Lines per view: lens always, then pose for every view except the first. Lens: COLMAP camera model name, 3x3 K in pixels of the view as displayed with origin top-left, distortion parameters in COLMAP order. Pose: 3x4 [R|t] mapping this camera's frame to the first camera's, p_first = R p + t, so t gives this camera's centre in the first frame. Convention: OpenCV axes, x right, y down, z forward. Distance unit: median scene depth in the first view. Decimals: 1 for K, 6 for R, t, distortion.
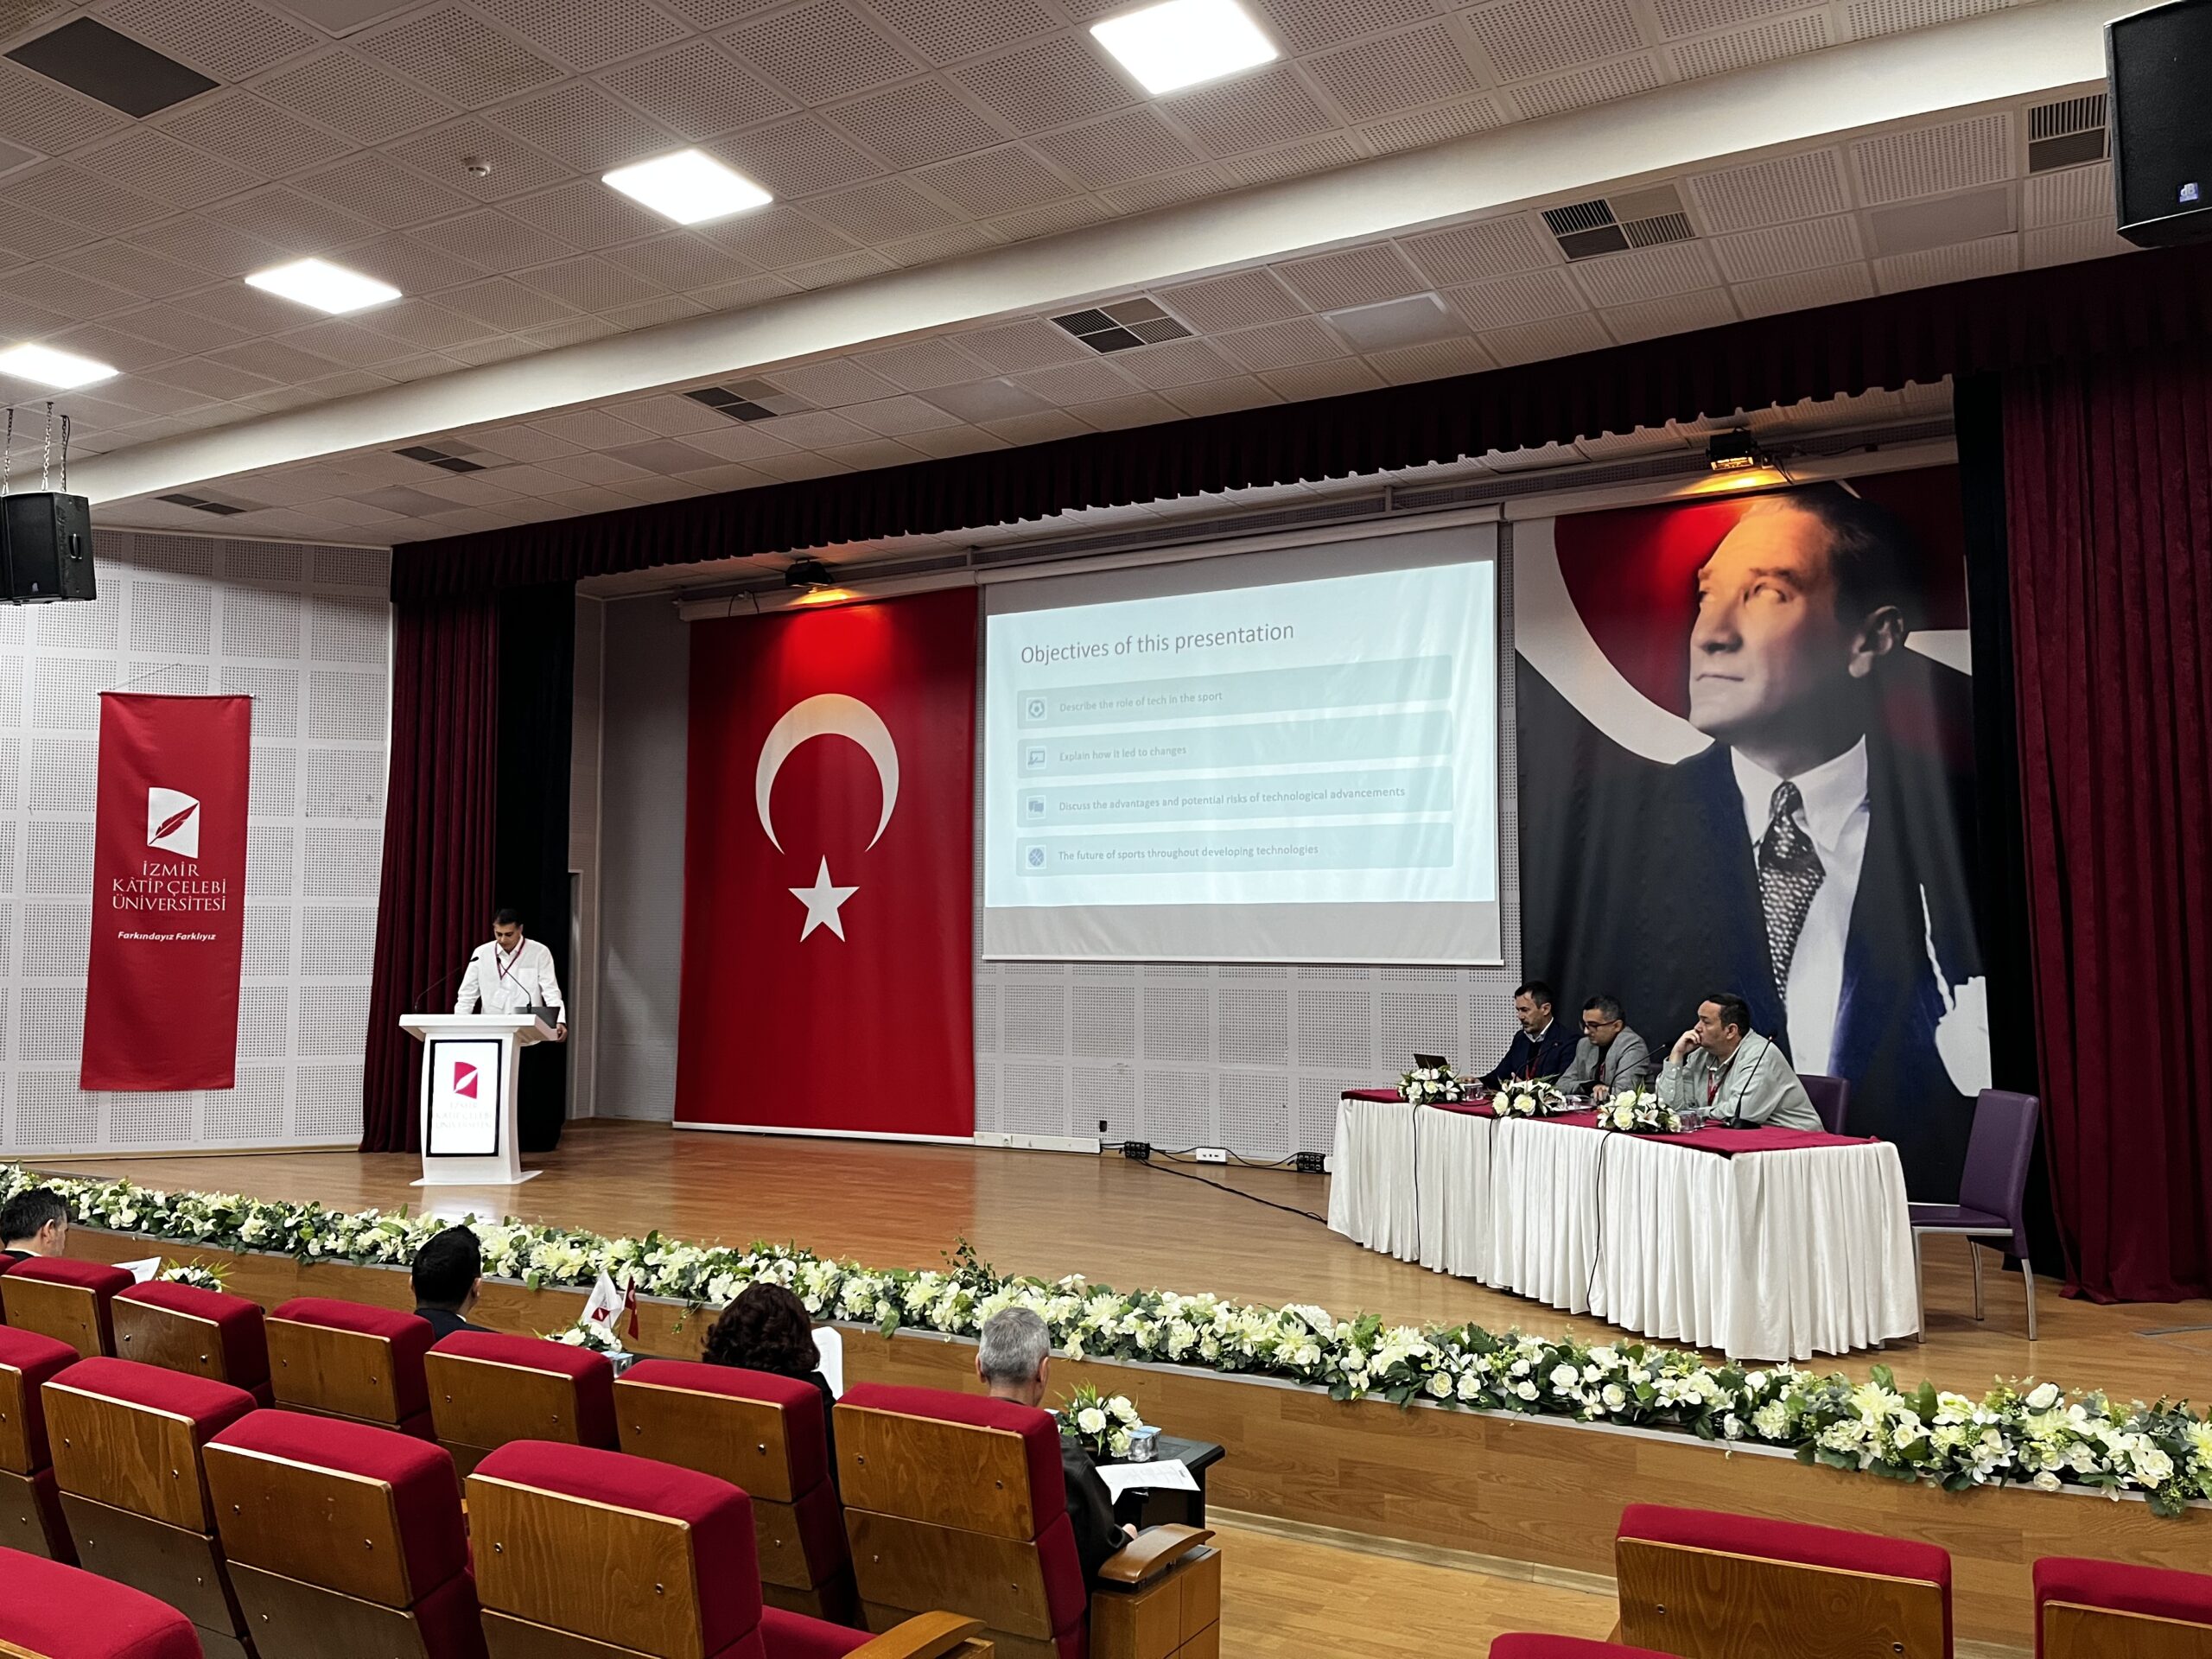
lens RADIAL K [[1661.5, 0, 1105.1], [0, 1661.5, 837.8], [0, 0, 1]] dist [0.066051, -0.077368]
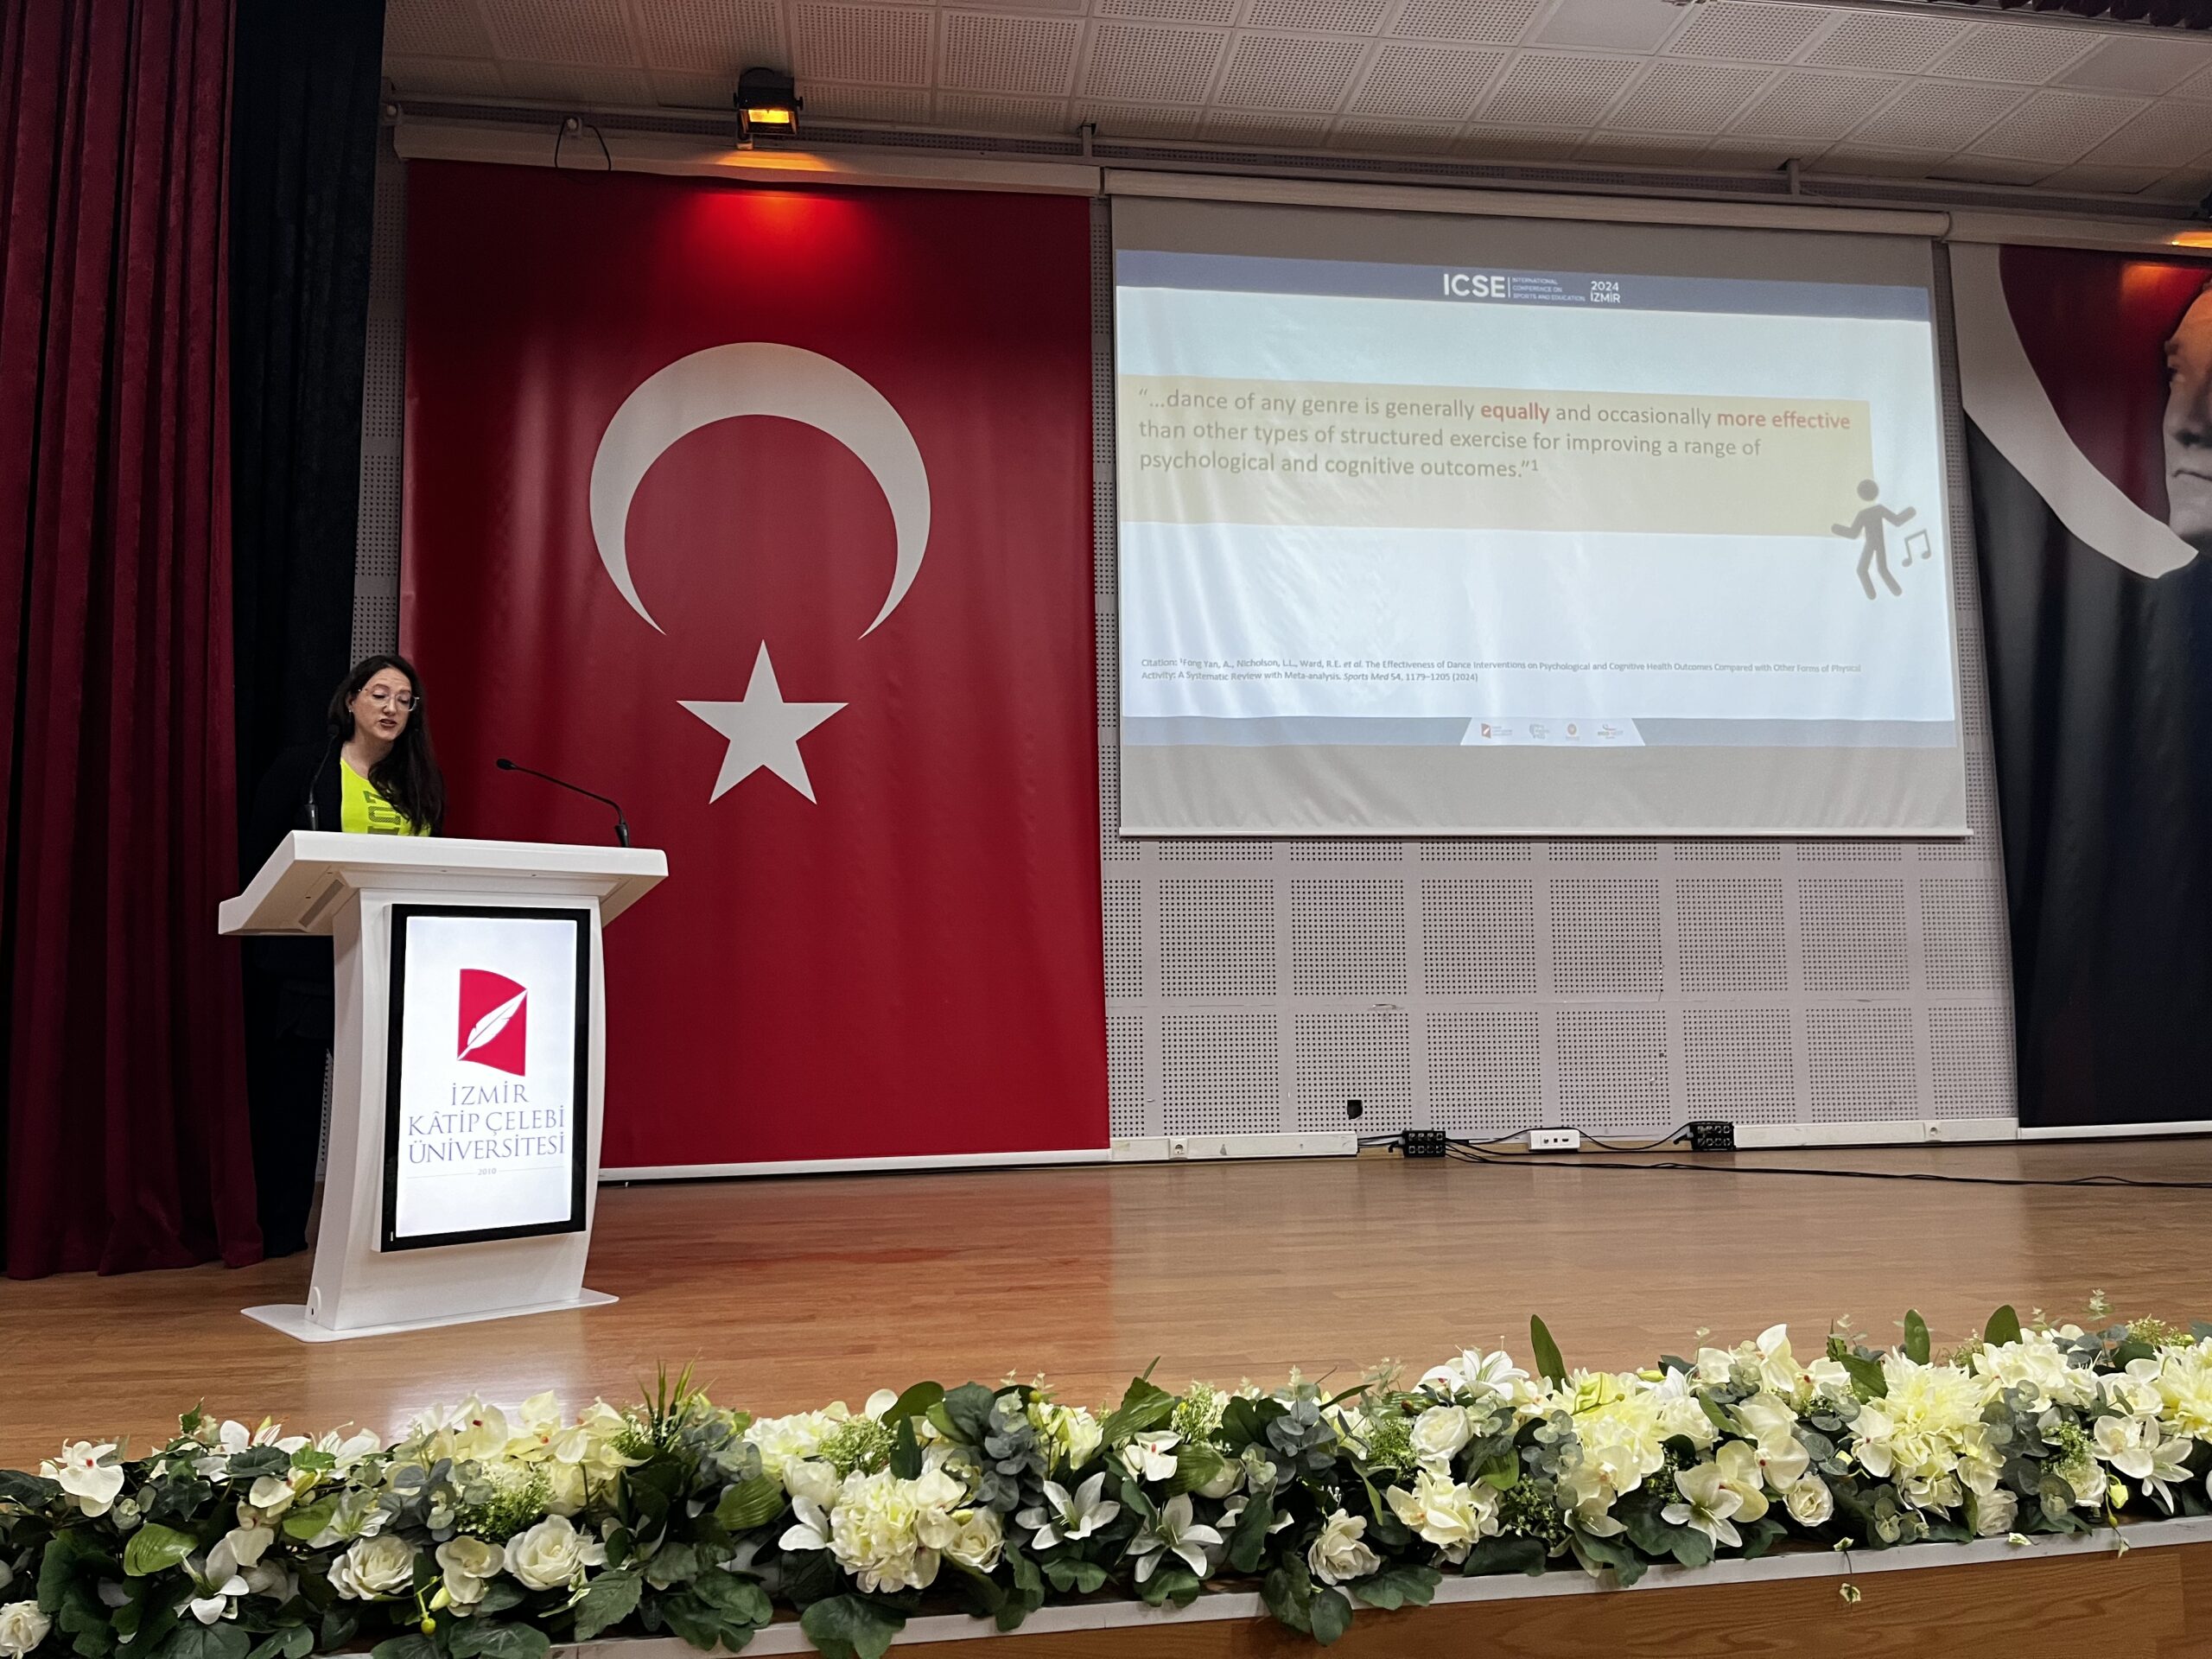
lens RADIAL K [[1661.5, 0, 1112.1], [0, 1661.5, 834.7], [0, 0, 1]] dist [0.066051, -0.077368]
pose [[0.800276, 0.048508, 0.597666, -0.513024], [-0.021070, 0.998382, -0.052819, 0.126802], [-0.599261, 0.029677, 0.800003, 0.667600]]
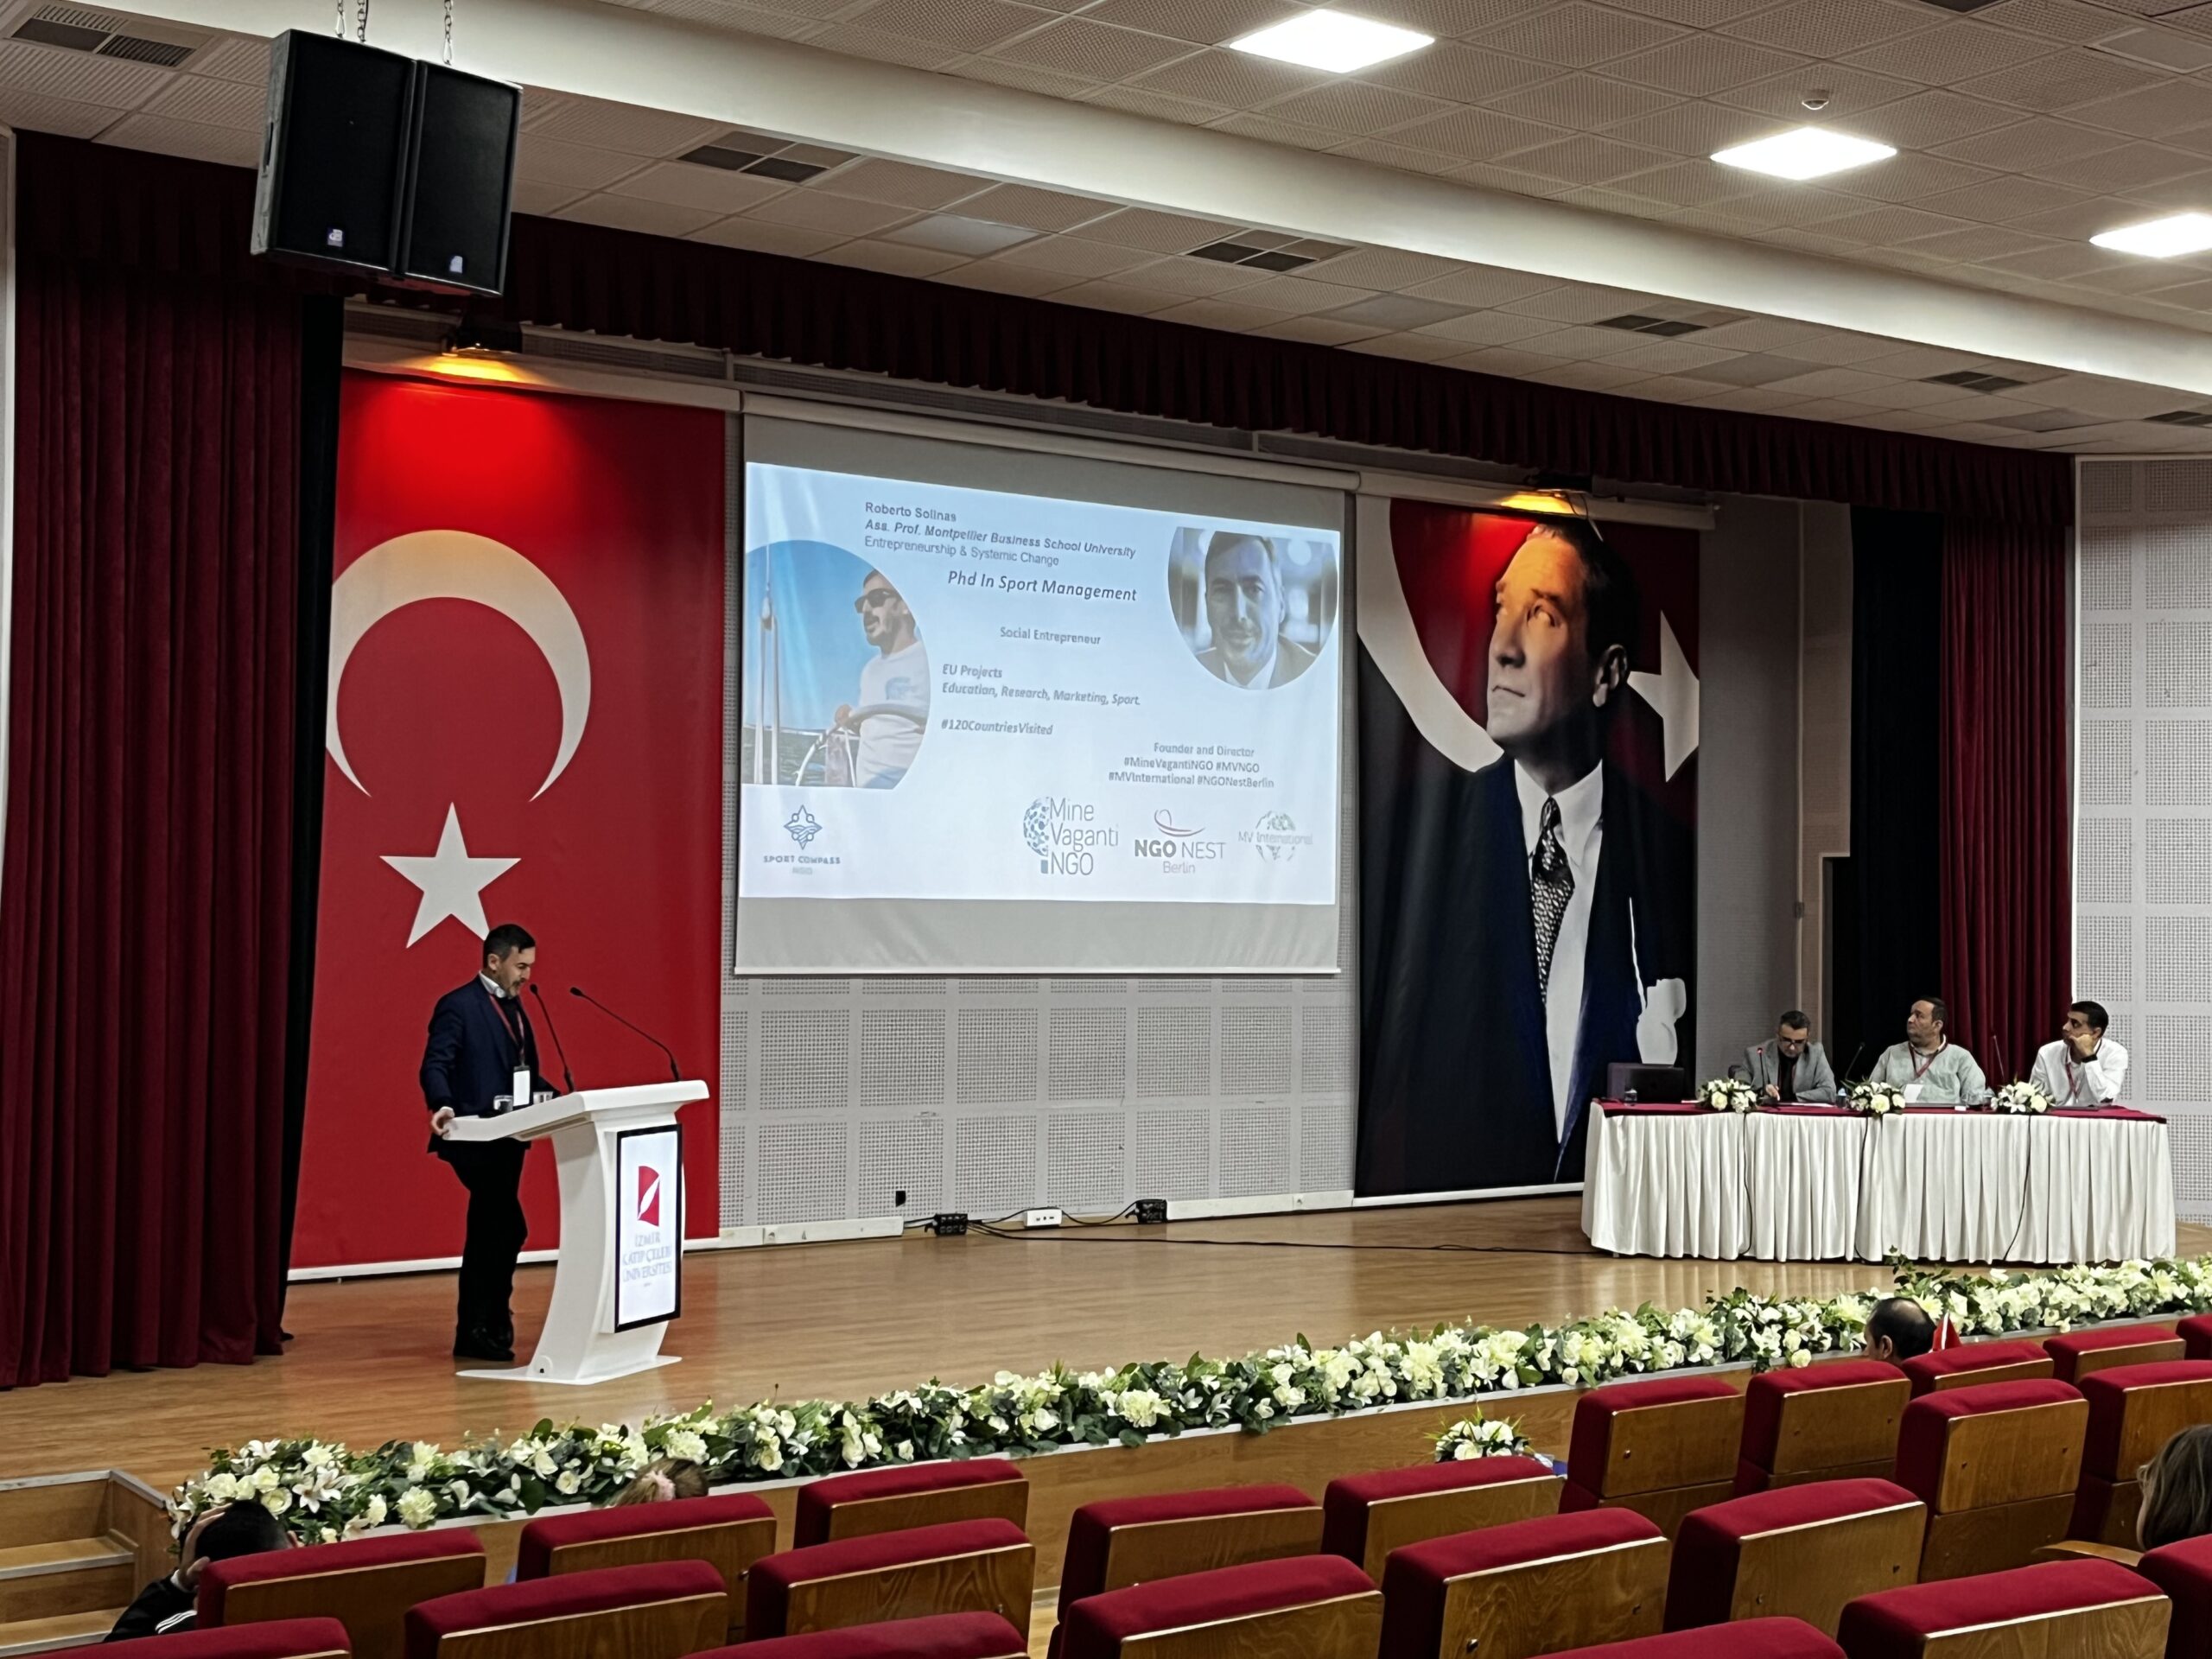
lens RADIAL K [[2771.7, 0, 1112.3], [0, 2771.7, 843.7], [0, 0, 1]] dist [0.083104, 0.000000]
pose [[0.452167, 0.024958, 0.891584, -1.242773], [-0.068489, 0.997629, 0.006808, 0.002591], [-0.889300, -0.064142, 0.452804, 0.436619]]
